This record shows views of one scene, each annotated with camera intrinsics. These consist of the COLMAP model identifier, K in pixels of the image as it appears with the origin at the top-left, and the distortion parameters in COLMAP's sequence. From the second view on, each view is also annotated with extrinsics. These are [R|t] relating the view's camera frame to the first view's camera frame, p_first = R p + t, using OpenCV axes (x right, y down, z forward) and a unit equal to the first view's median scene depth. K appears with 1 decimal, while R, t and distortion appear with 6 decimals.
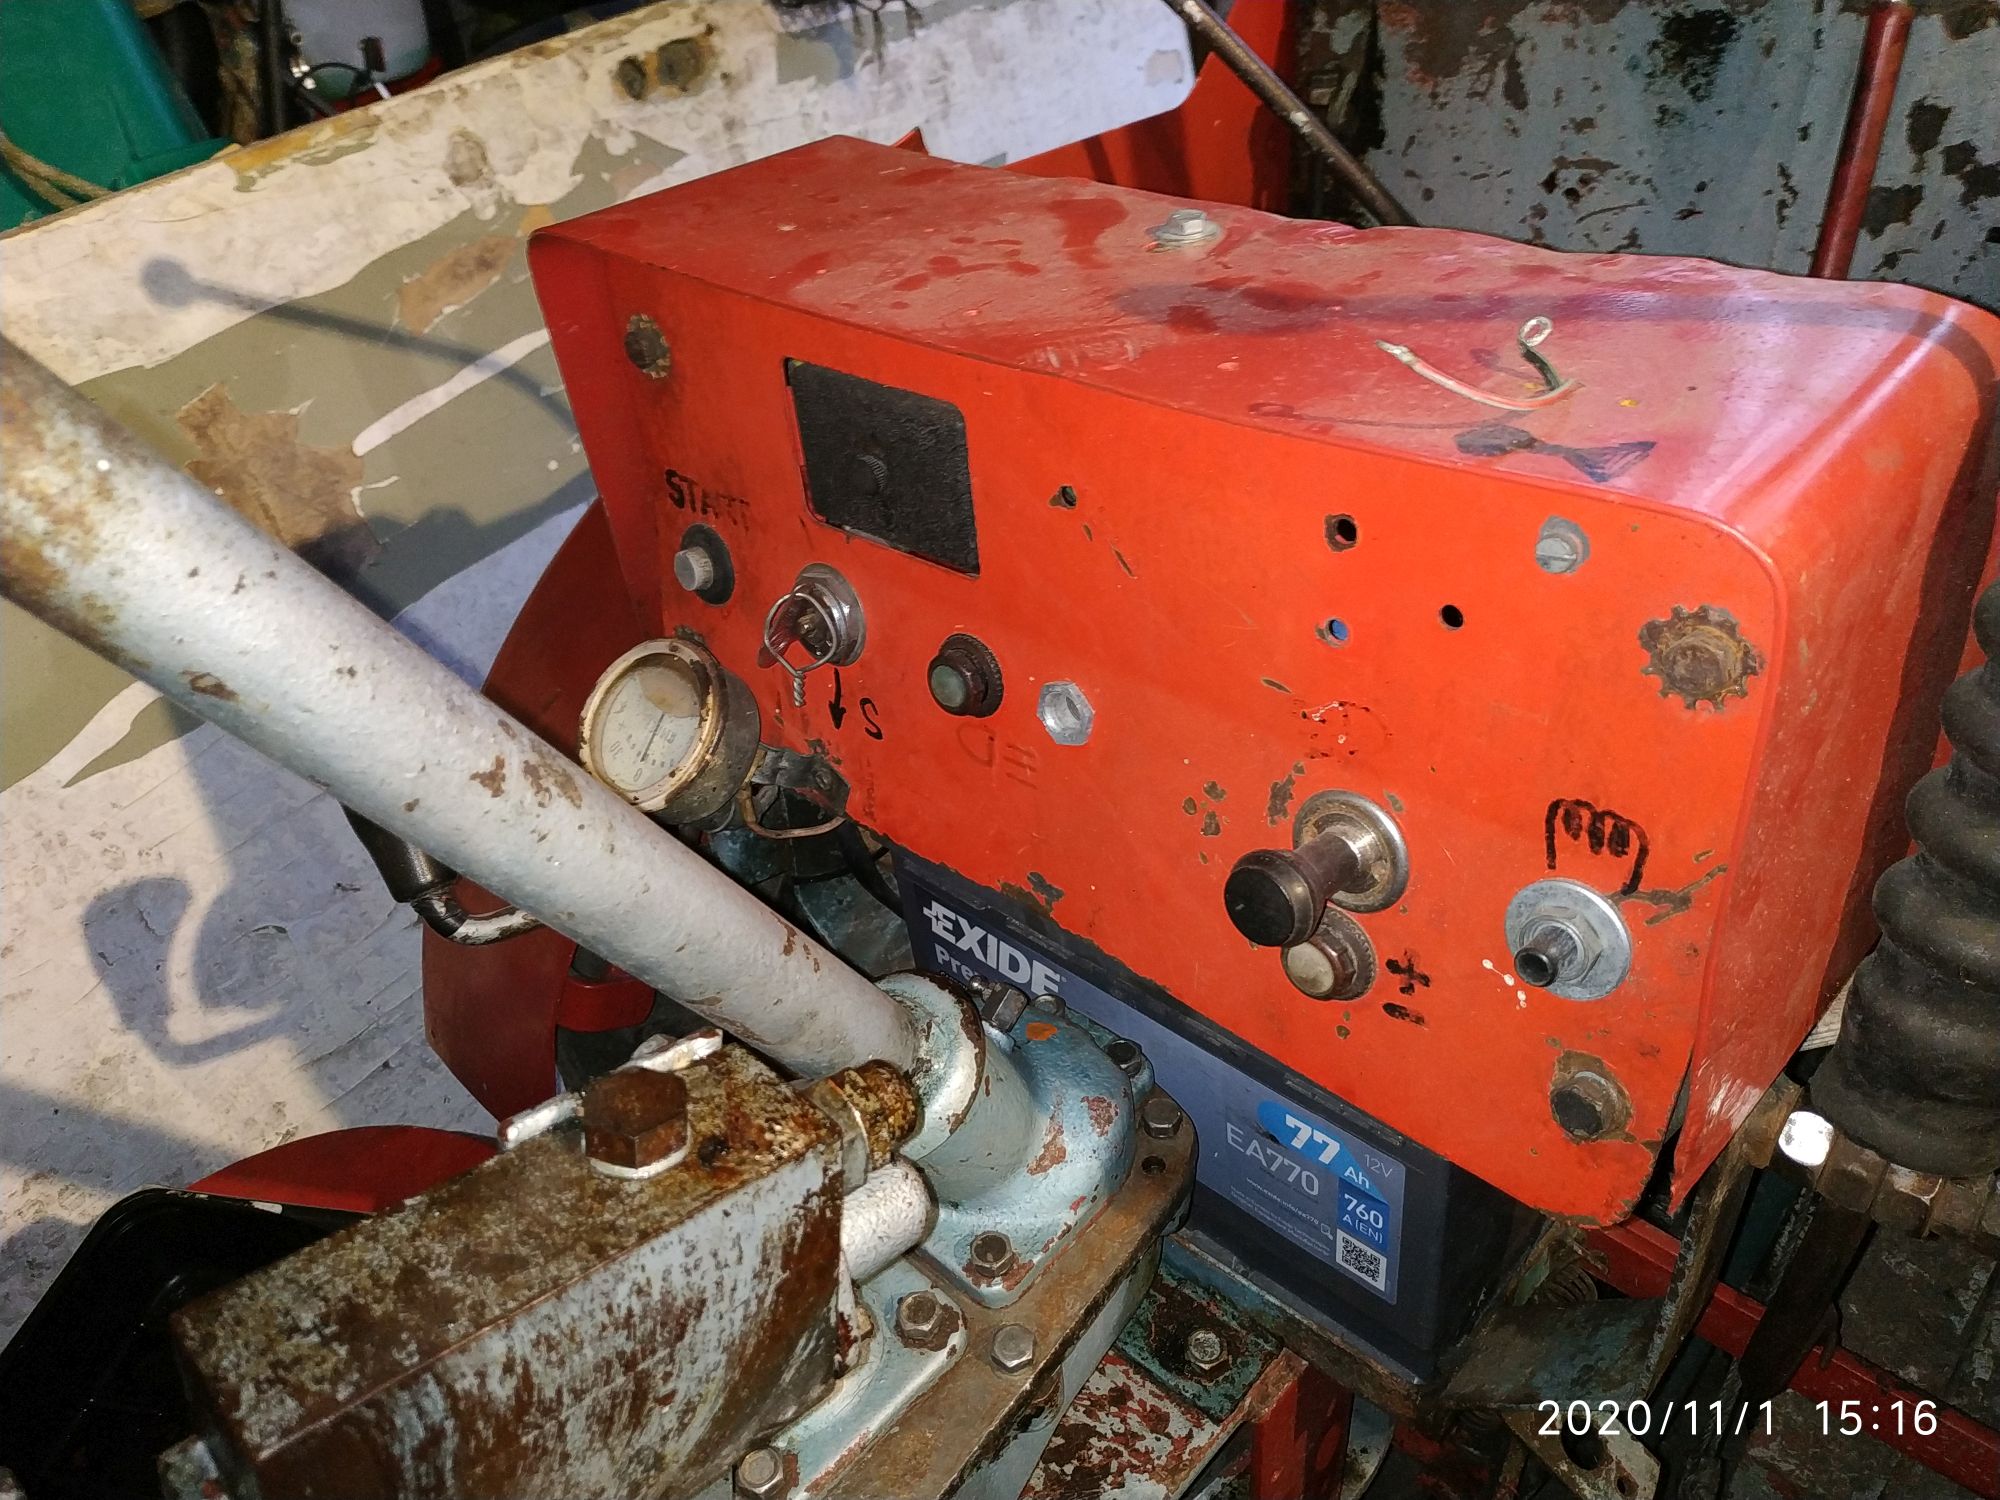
lens RADIAL K [[1465.4, 0, 995.1], [0, 1465.4, 753.9], [0, 0, 1]] dist [0.007594, -0.049454]
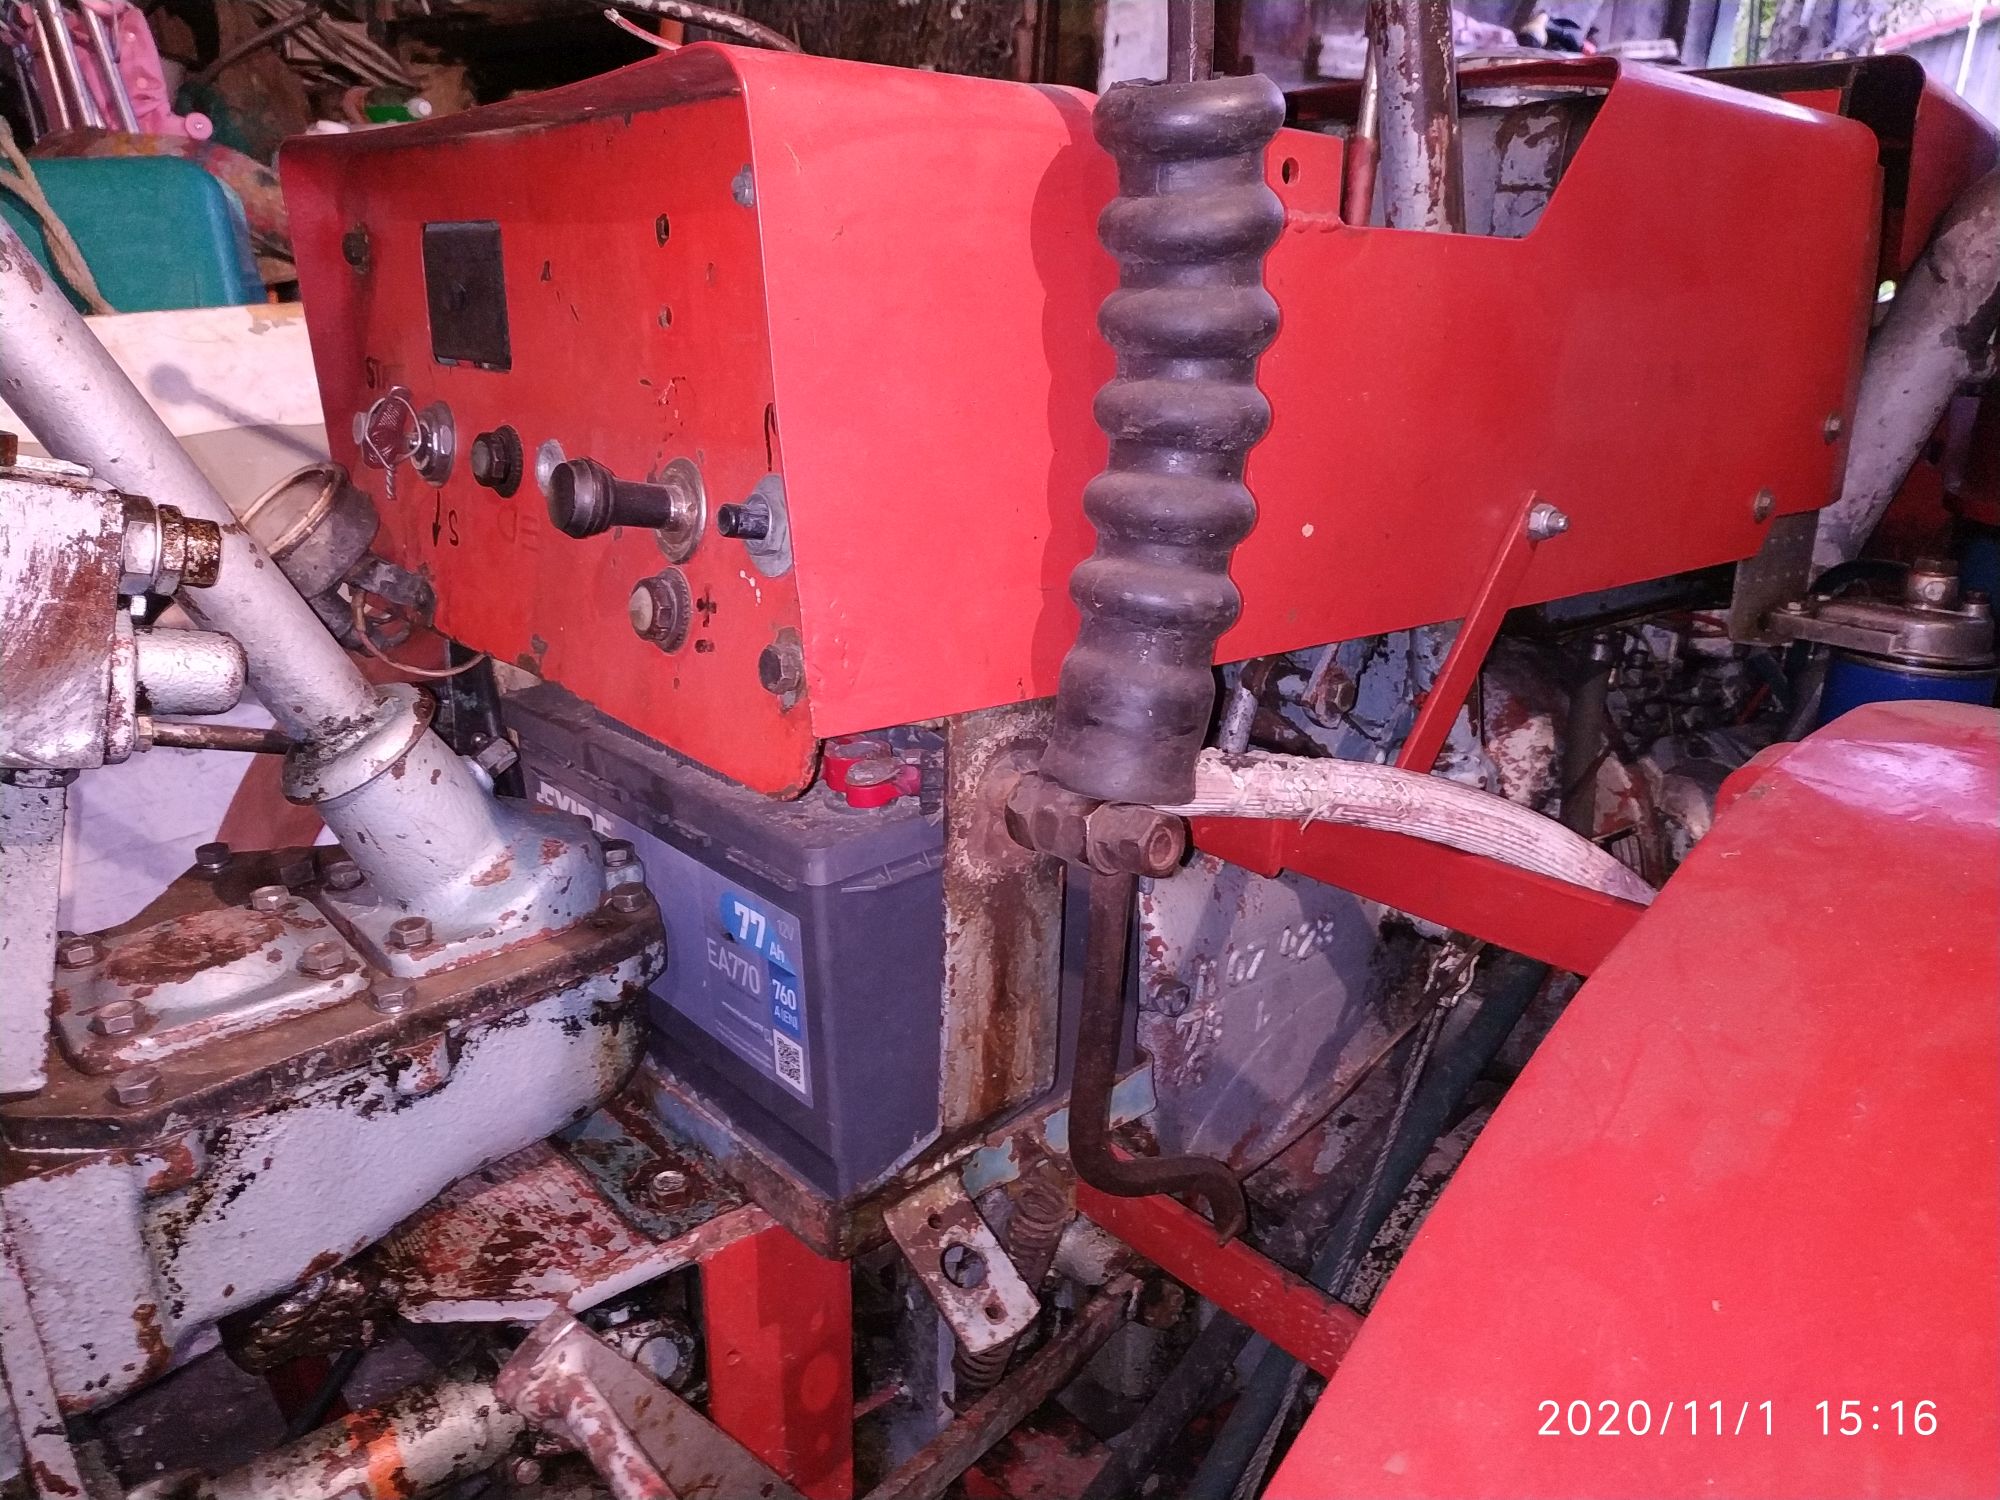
lens RADIAL K [[1477.8, 0, 1000.0], [0, 1477.8, 758.7], [0, 0, 1]] dist [-0.018545, 0.001874]
pose [[0.989557, 0.125074, -0.071650, 0.424035], [-0.140652, 0.946588, -0.290151, 0.399879], [0.031533, 0.297199, 0.954295, -0.086741]]
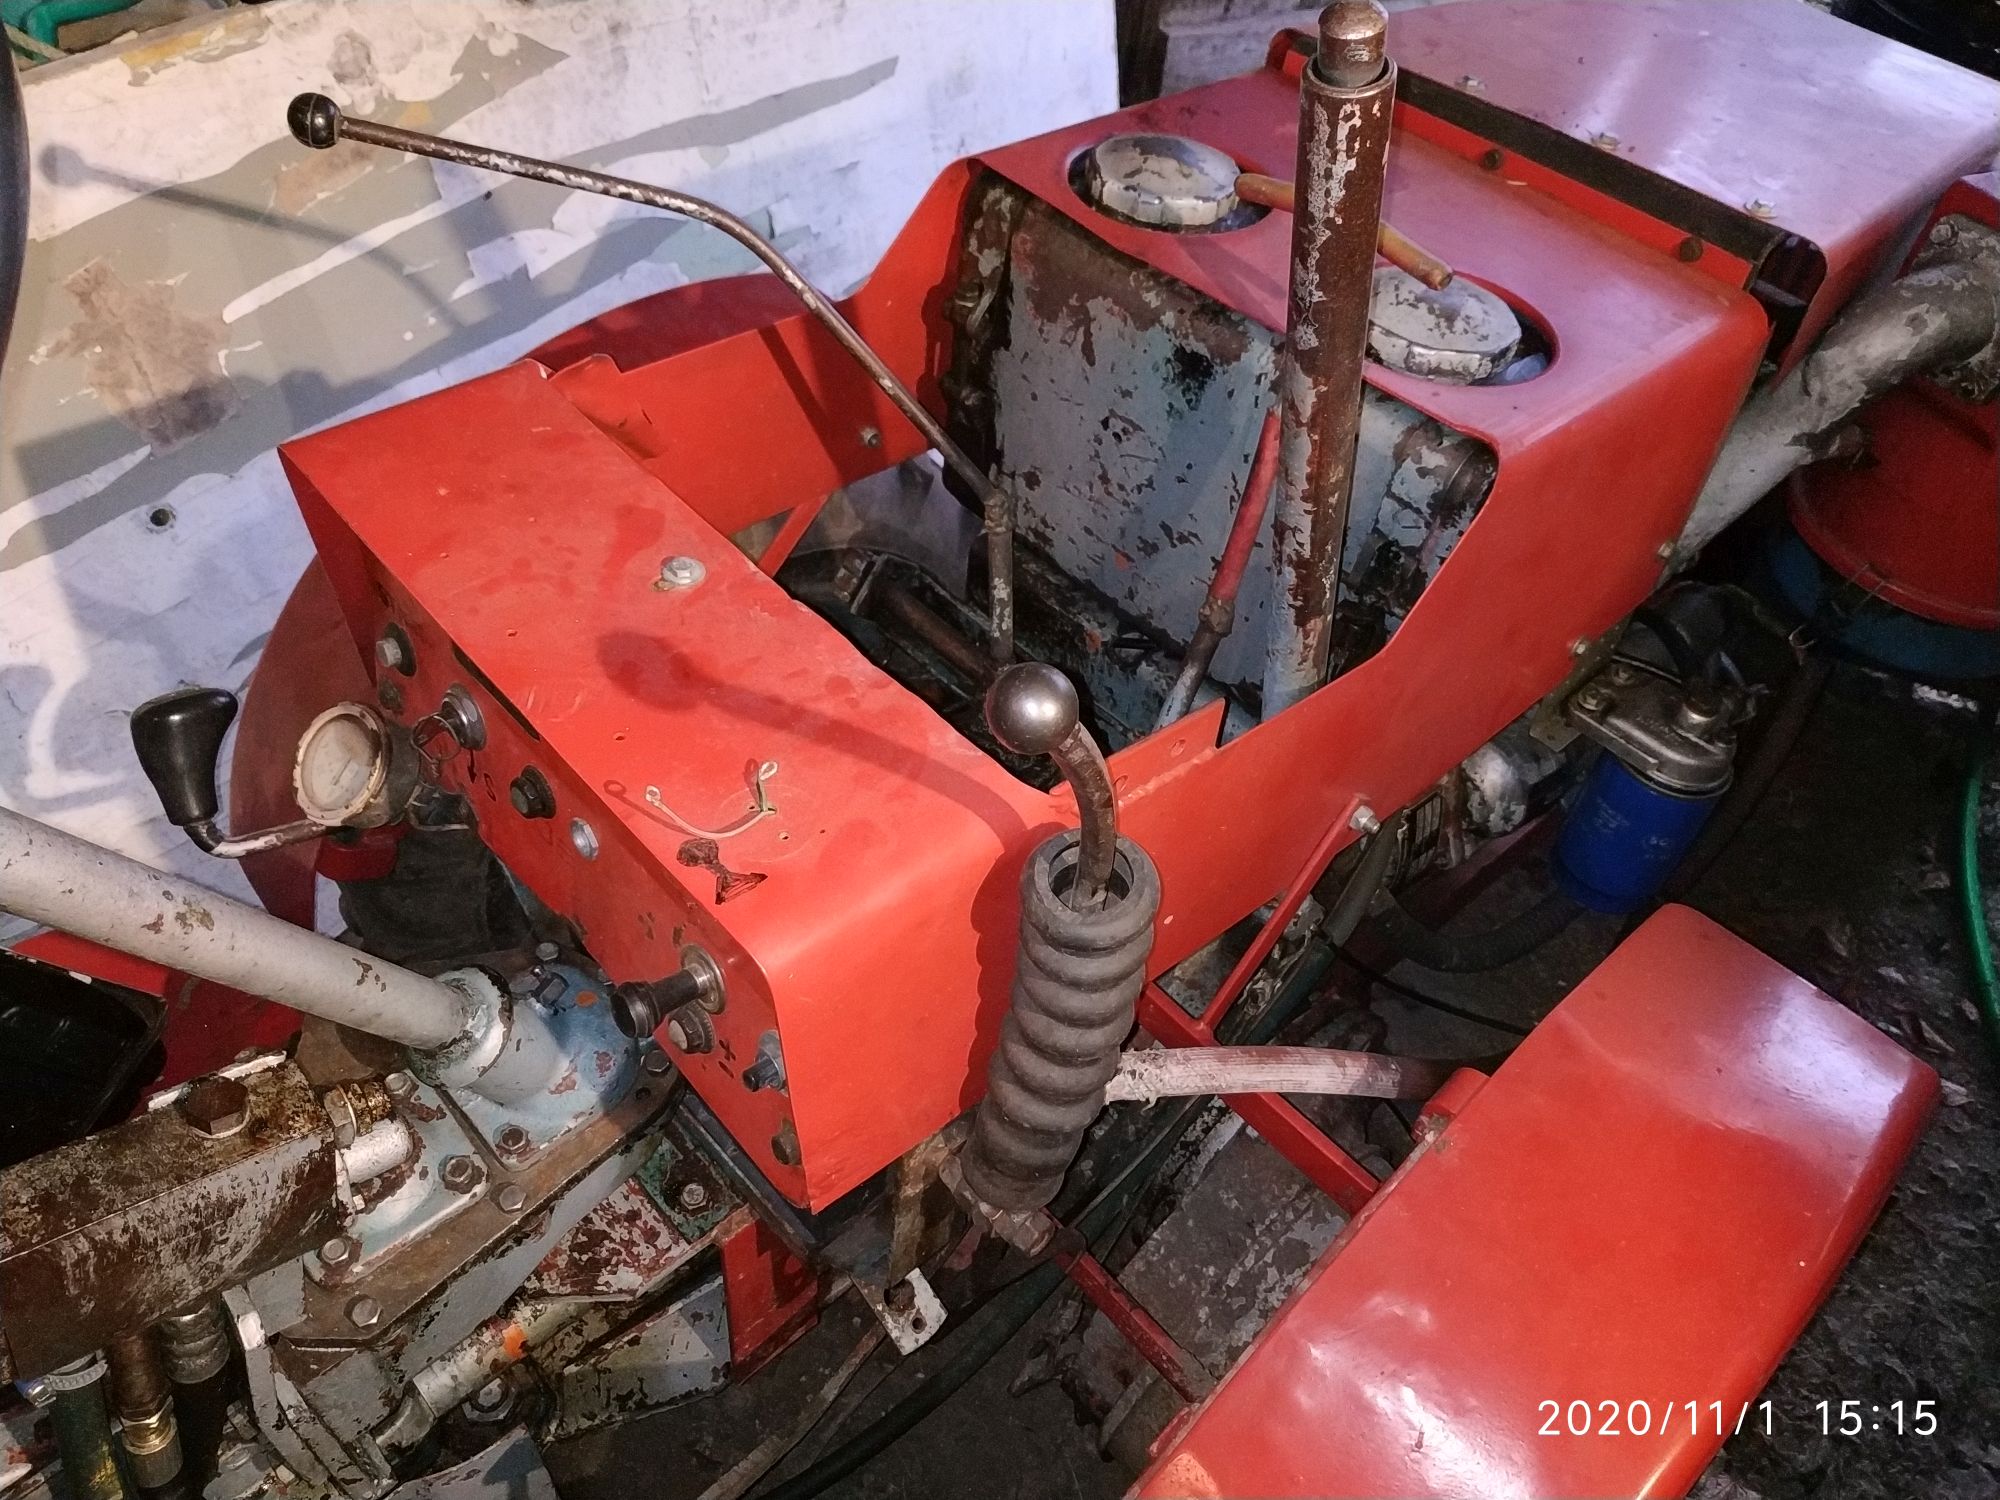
lens RADIAL K [[1477.8, 0, 1000.0], [0, 1477.8, 758.7], [0, 0, 1]] dist [-0.018545, 0.001874]
pose [[0.983874, 0.167103, 0.063788, 0.288685], [-0.176045, 0.967761, 0.180131, -0.367997], [-0.031631, -0.188456, 0.981572, -0.426423]]
